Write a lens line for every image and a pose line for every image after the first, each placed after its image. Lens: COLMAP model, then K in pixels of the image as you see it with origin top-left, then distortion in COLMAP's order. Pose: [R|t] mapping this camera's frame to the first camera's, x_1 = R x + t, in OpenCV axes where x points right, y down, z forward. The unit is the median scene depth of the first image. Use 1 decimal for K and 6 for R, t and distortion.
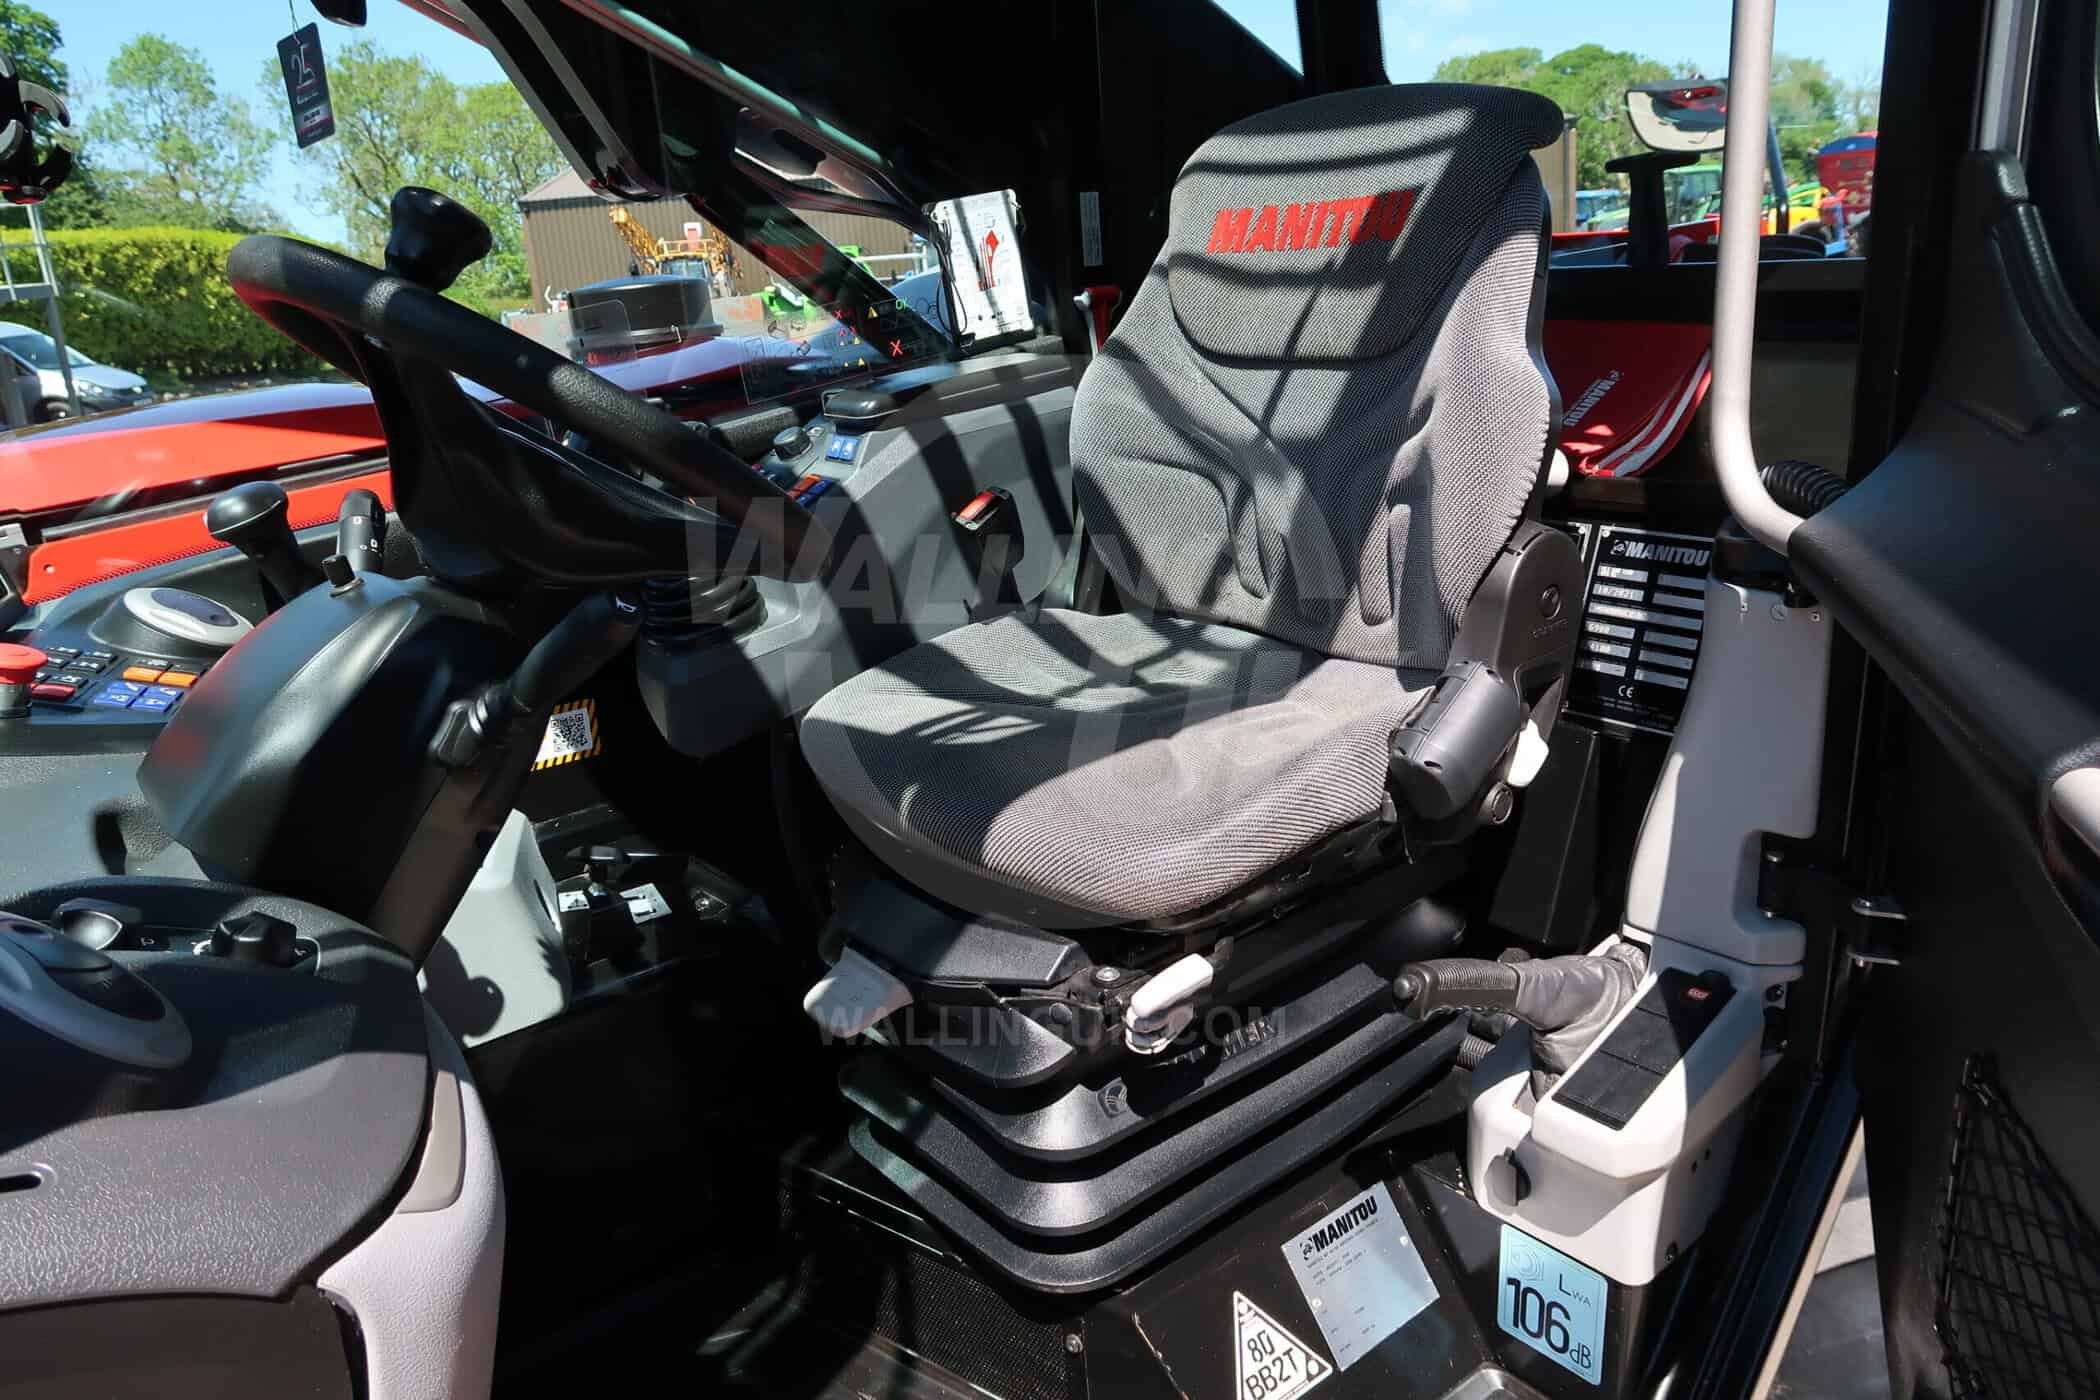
lens RADIAL K [[1444.4, 0, 1038.2], [0, 1444.4, 703.1], [0, 0, 1]] dist [-0.023189, 0.002783]
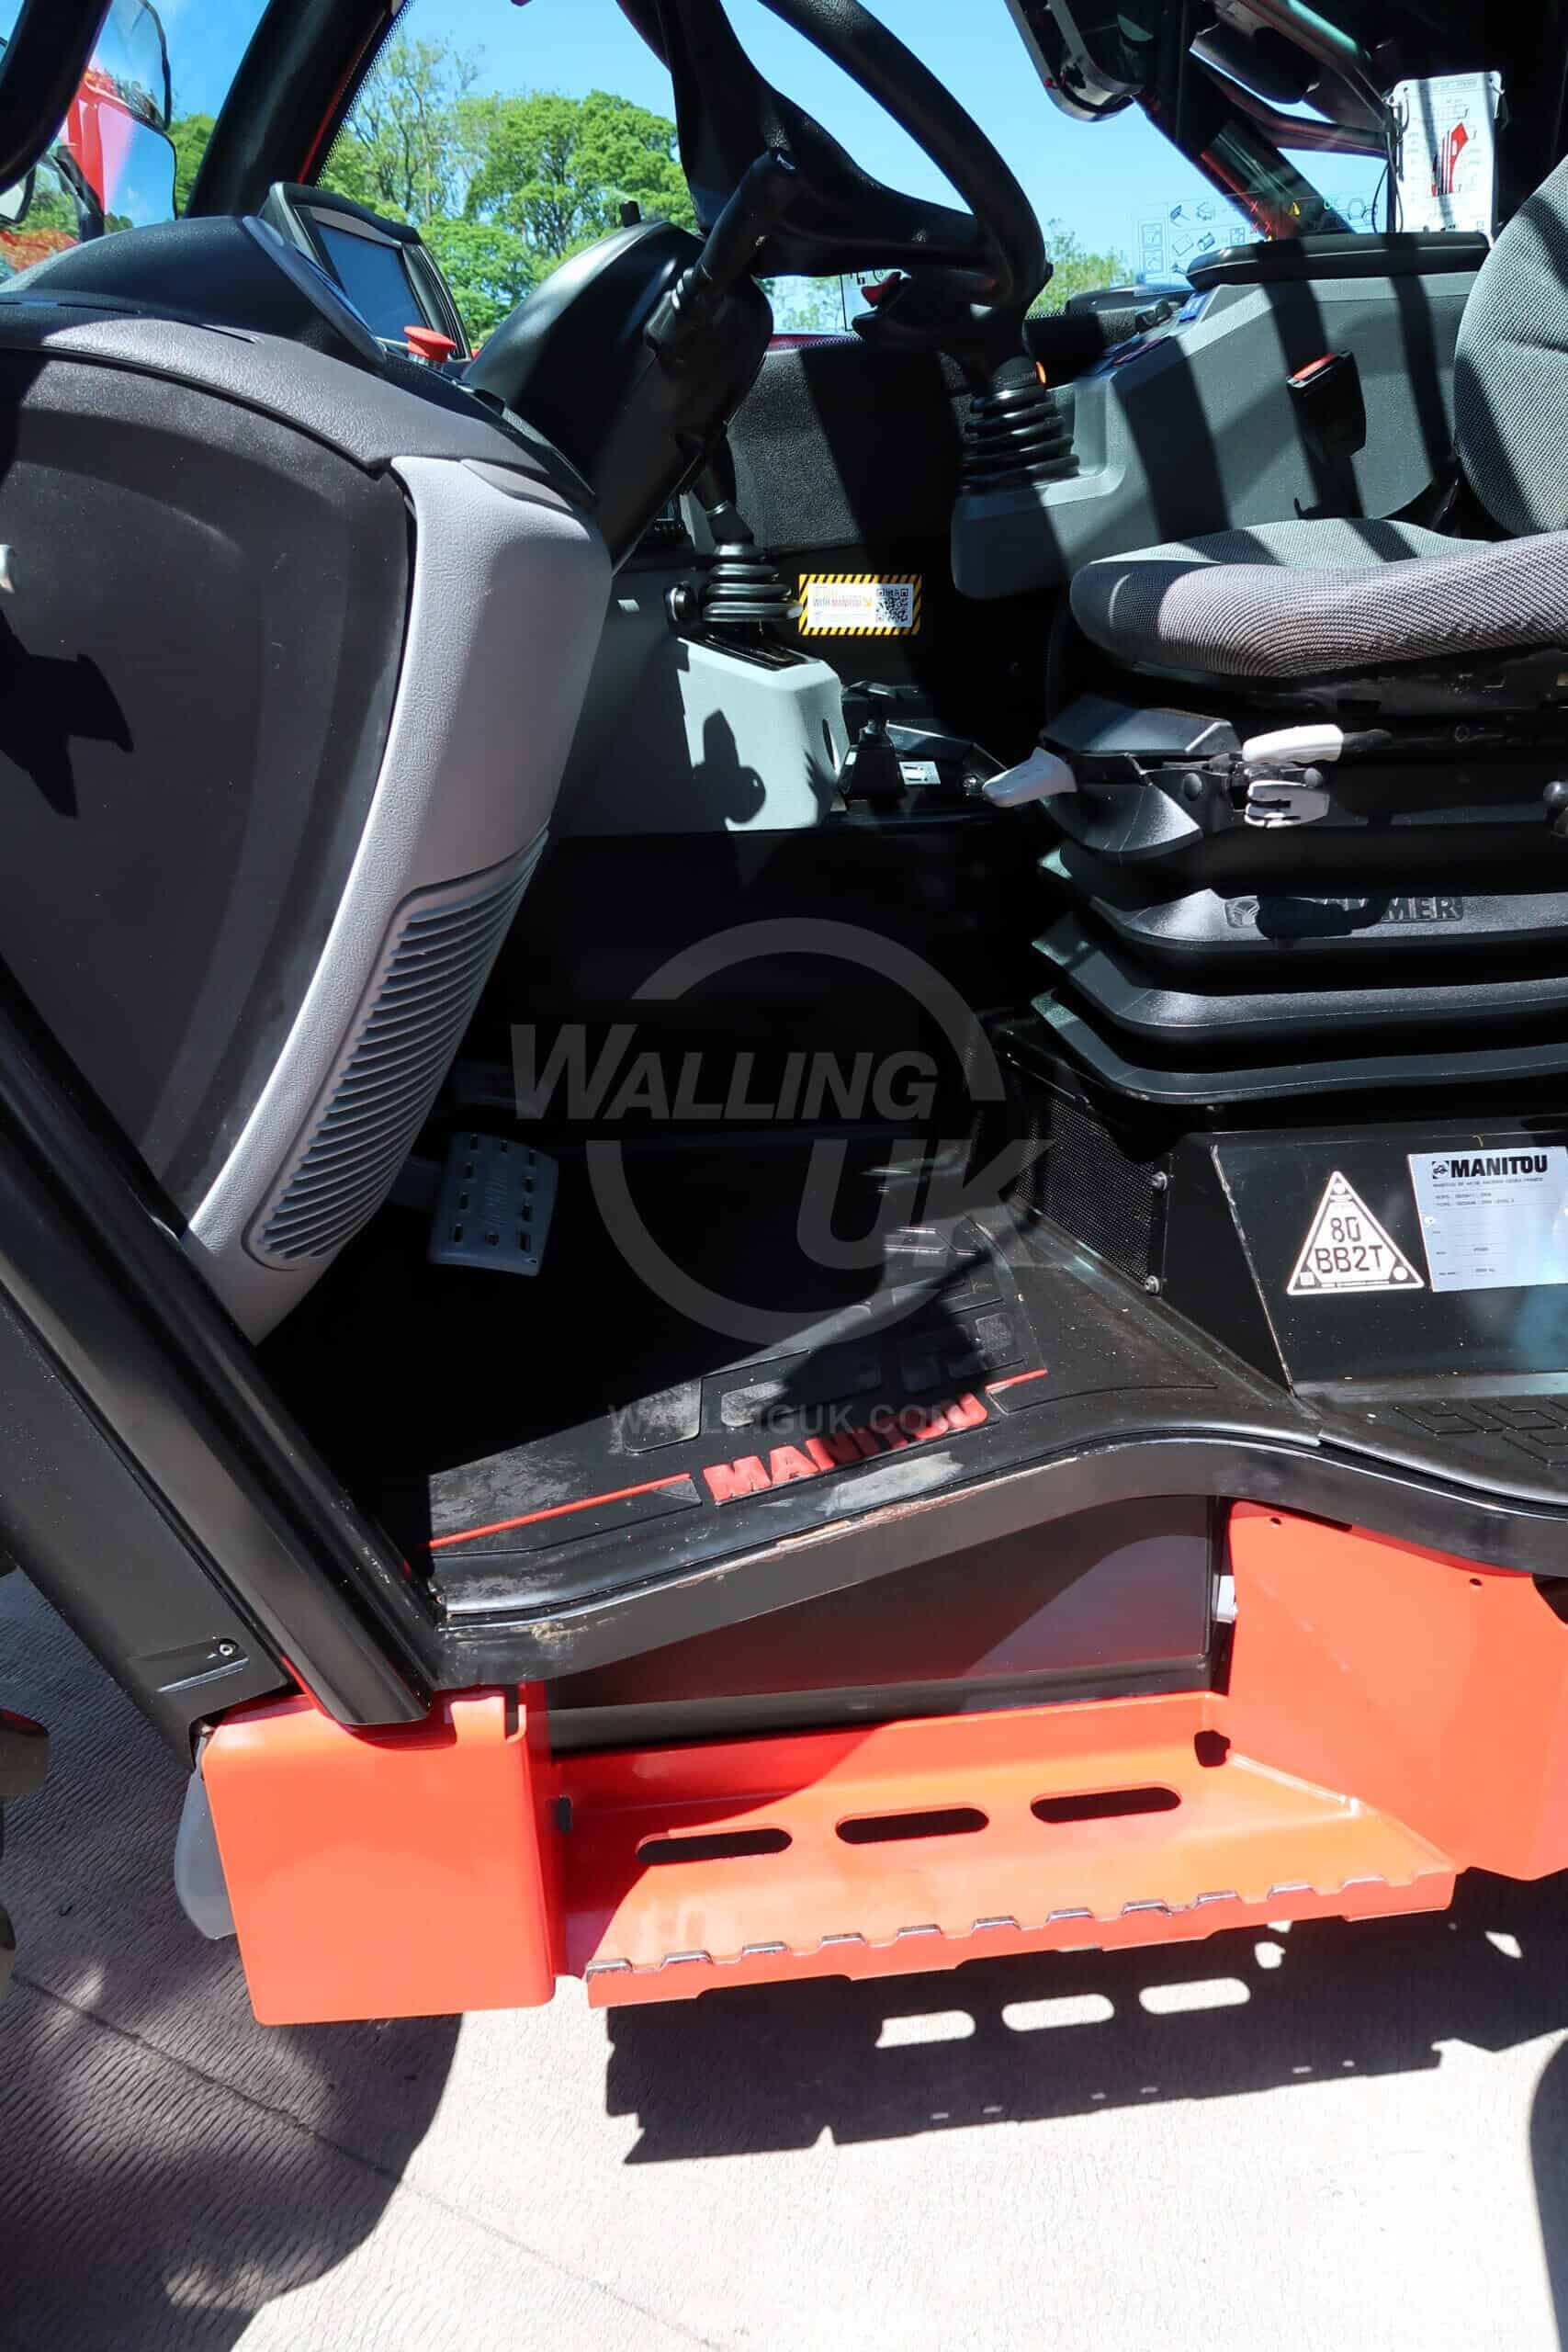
lens RADIAL K [[1617.6, 0, 775.9], [0, 1617.6, 1180.6], [0, 0, 1]] dist [-0.023189, 0.002783]
pose [[0.846959, 0.251685, -0.468311, 0.298182], [-0.205252, 0.967350, 0.148679, 0.306998], [0.490441, -0.029803, 0.870965, -0.097439]]
